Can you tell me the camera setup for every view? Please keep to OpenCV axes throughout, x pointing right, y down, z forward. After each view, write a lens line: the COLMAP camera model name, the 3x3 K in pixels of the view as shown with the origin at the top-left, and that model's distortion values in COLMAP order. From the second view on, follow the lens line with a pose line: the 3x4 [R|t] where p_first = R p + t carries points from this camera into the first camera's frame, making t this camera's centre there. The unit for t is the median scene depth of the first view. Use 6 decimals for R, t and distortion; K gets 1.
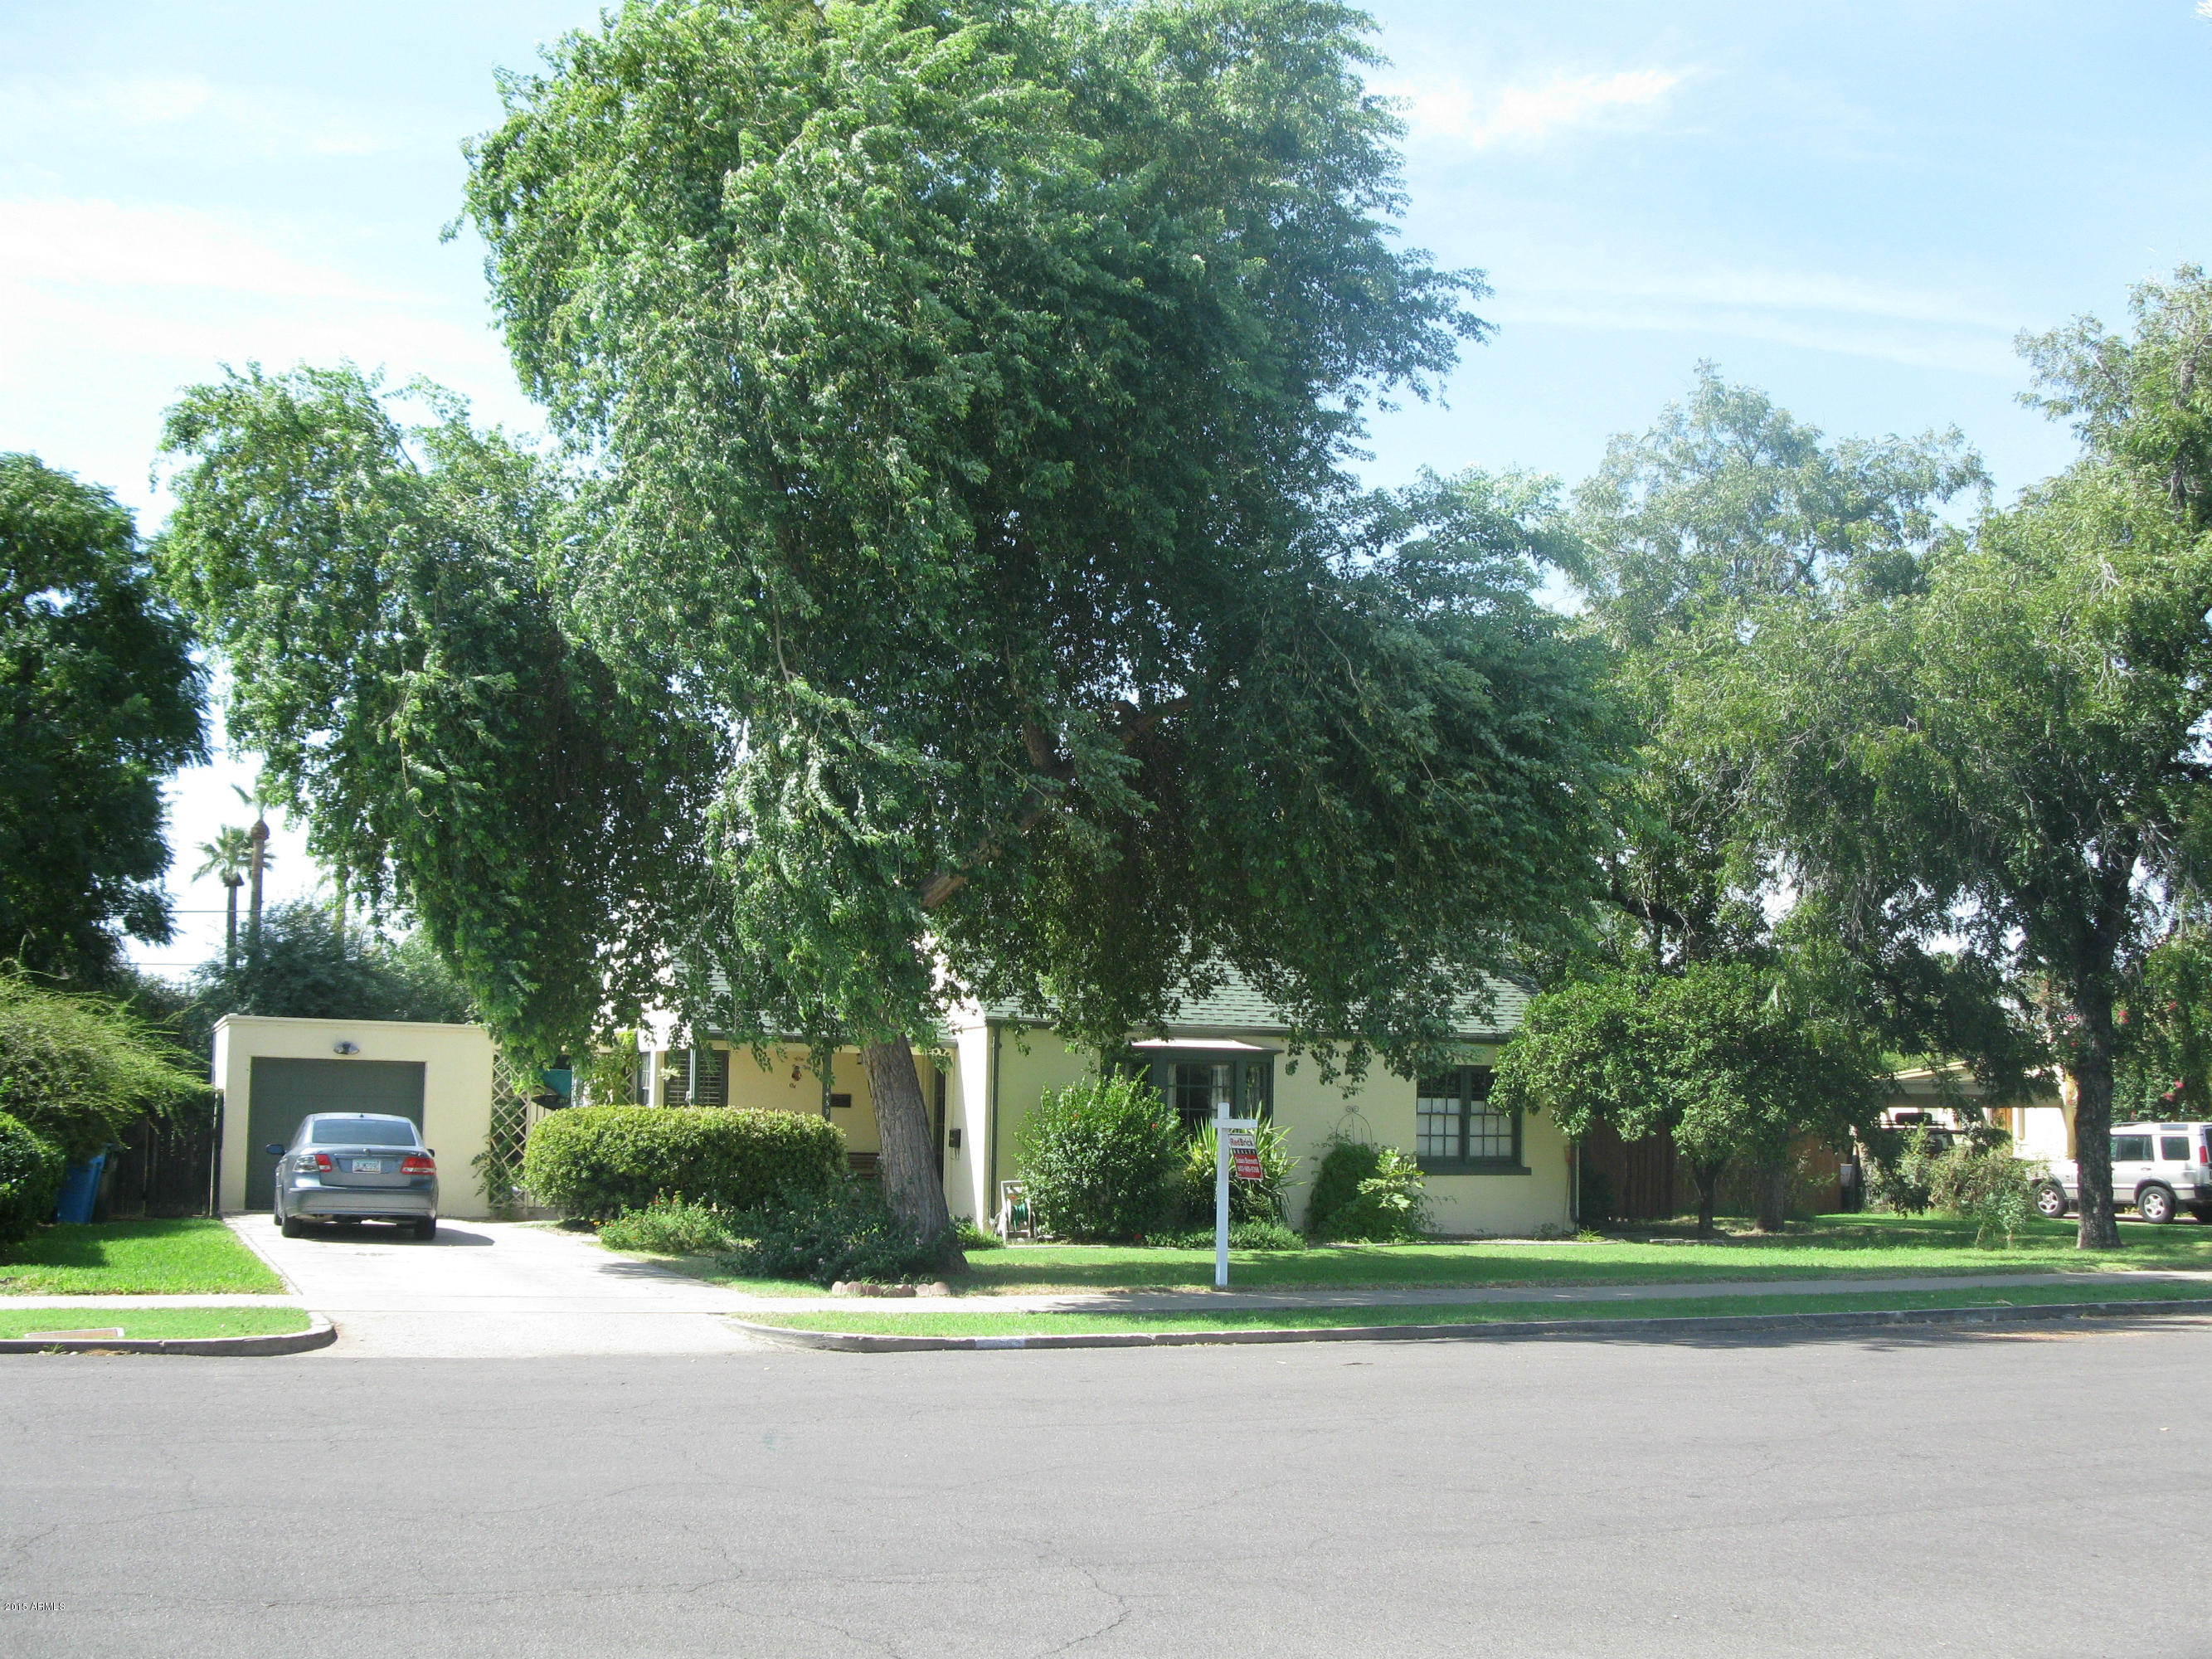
lens RADIAL K [[2343.2, 0, 1104.8], [0, 2343.2, 826.9], [0, 0, 1]] dist [-0.145128, 0.000000]
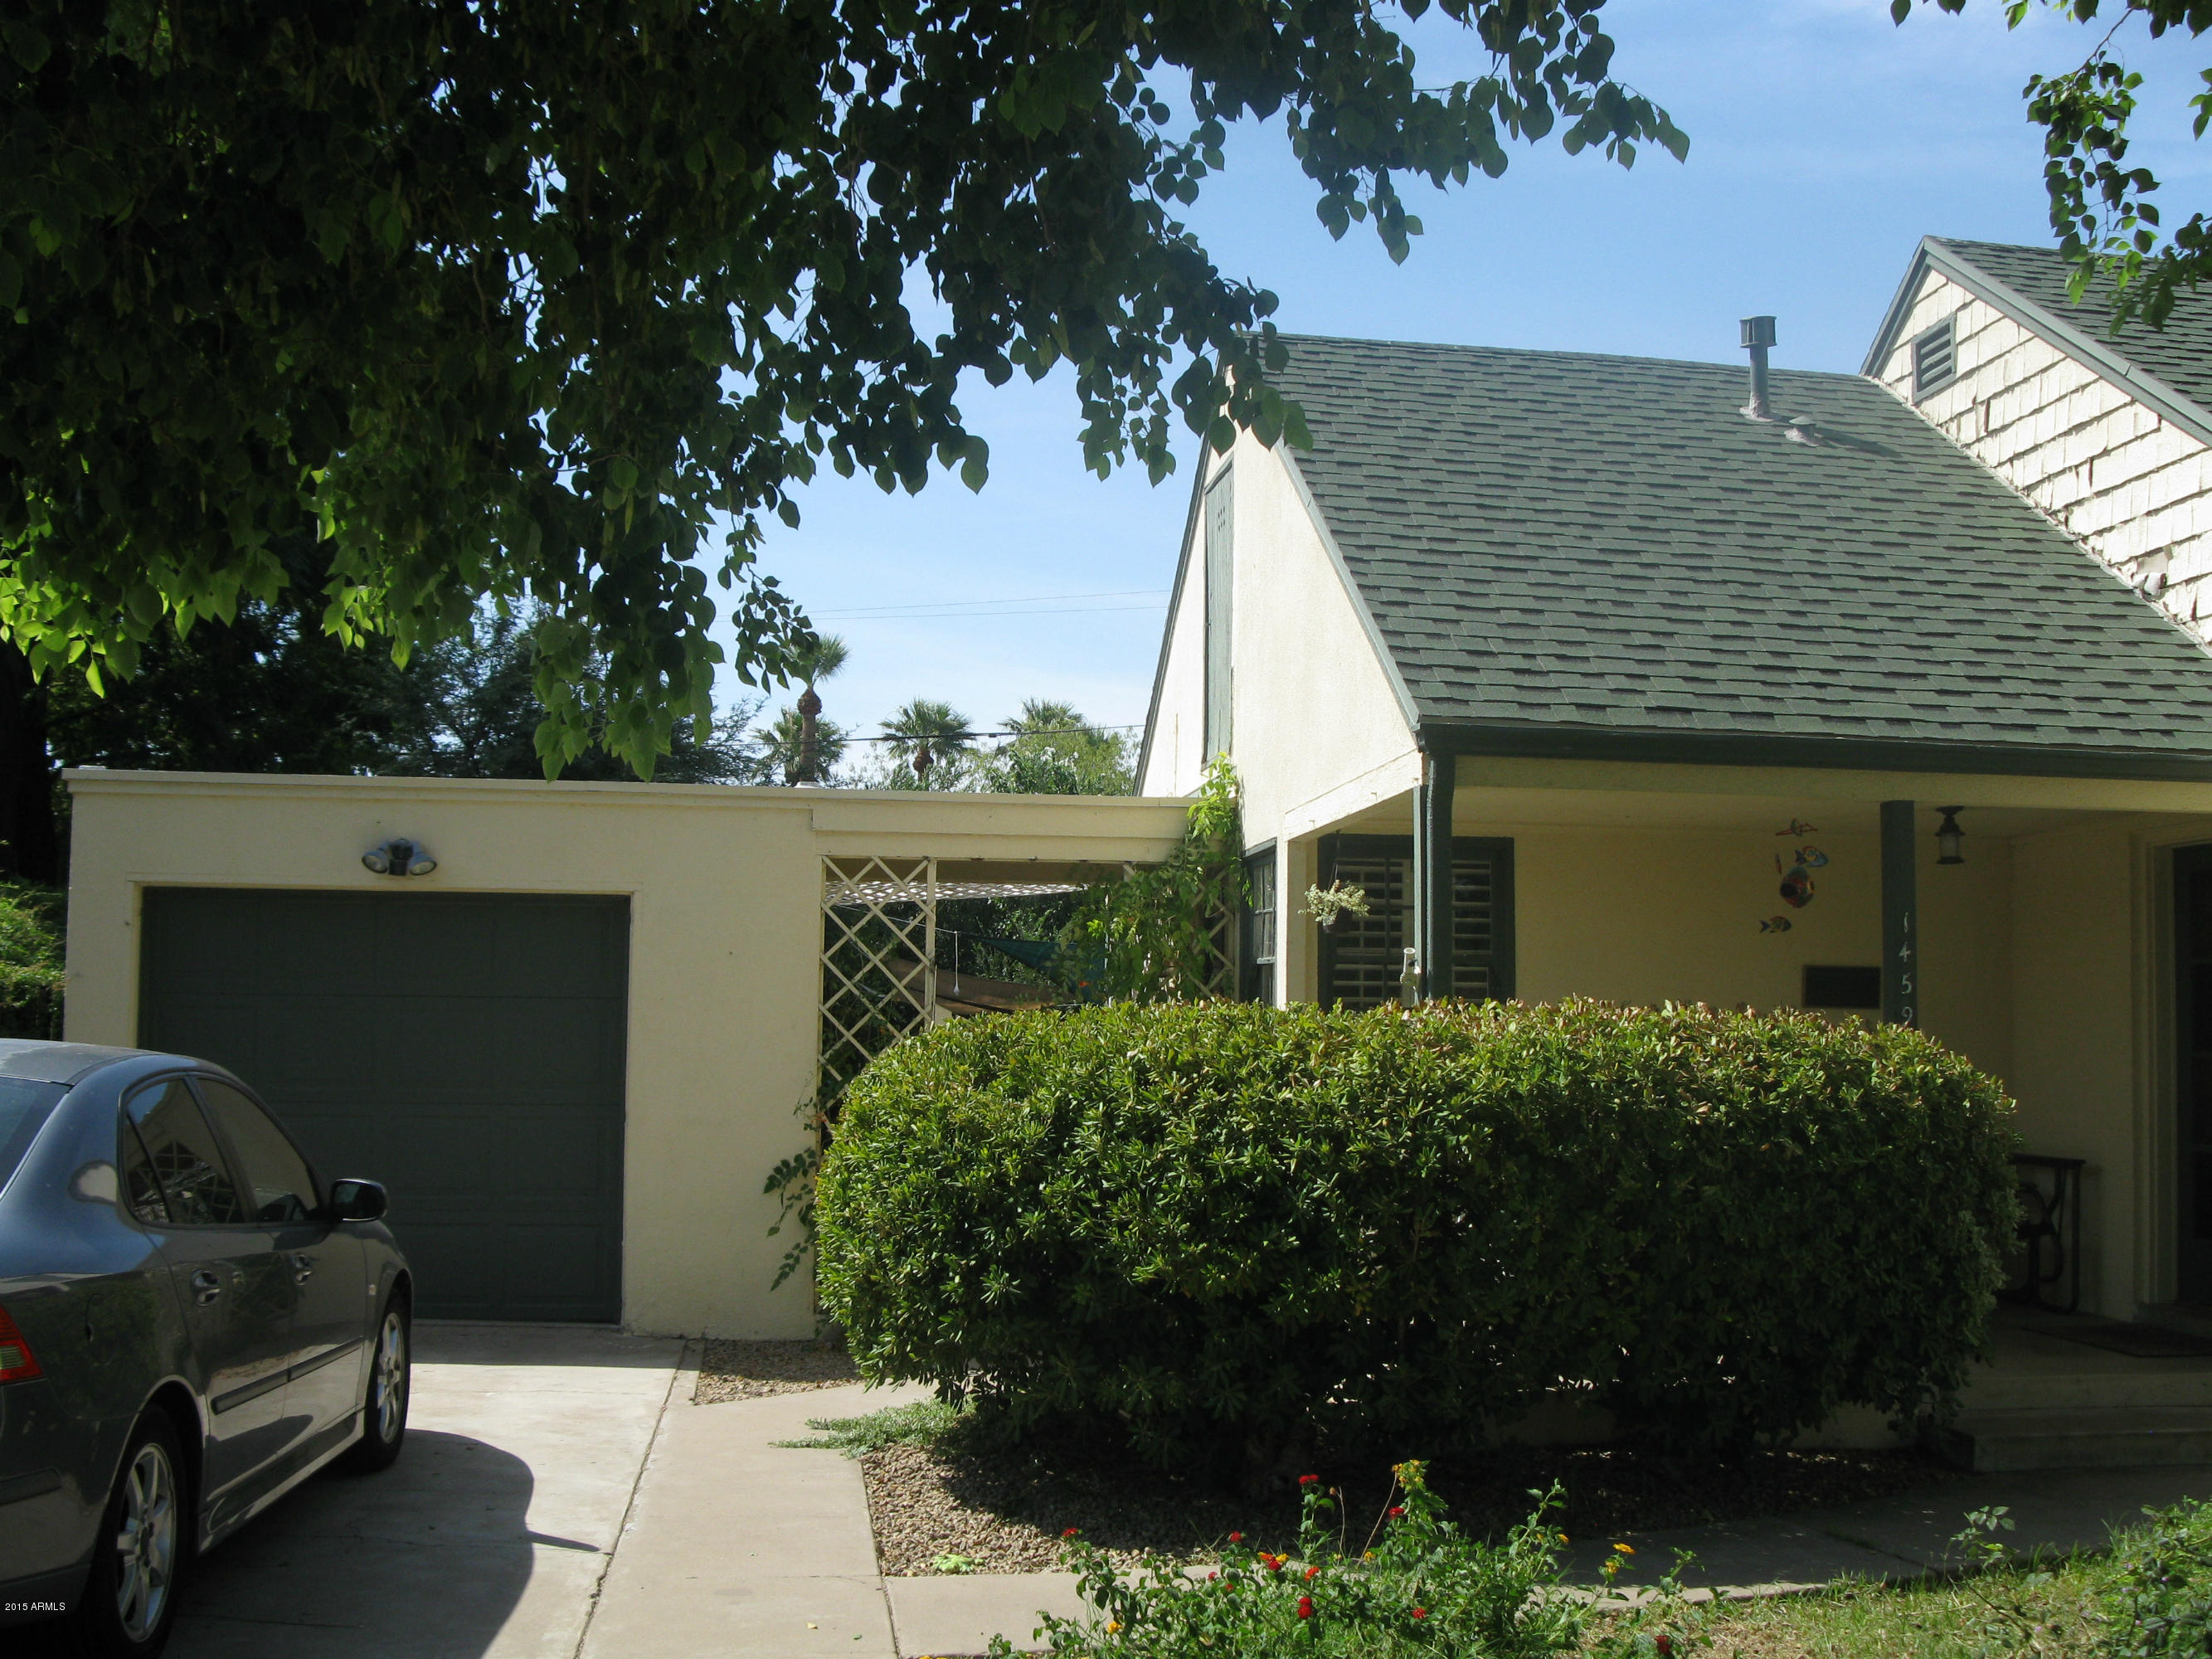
lens RADIAL K [[2343.2, 0, 1113.9], [0, 2343.2, 826.8], [0, 0, 1]] dist [-0.145128, 0.000000]
pose [[0.962669, -0.029105, -0.269113, -0.141844], [0.036975, 0.999023, 0.024222, 0.093896], [0.268145, -0.033268, 0.962804, 0.747976]]
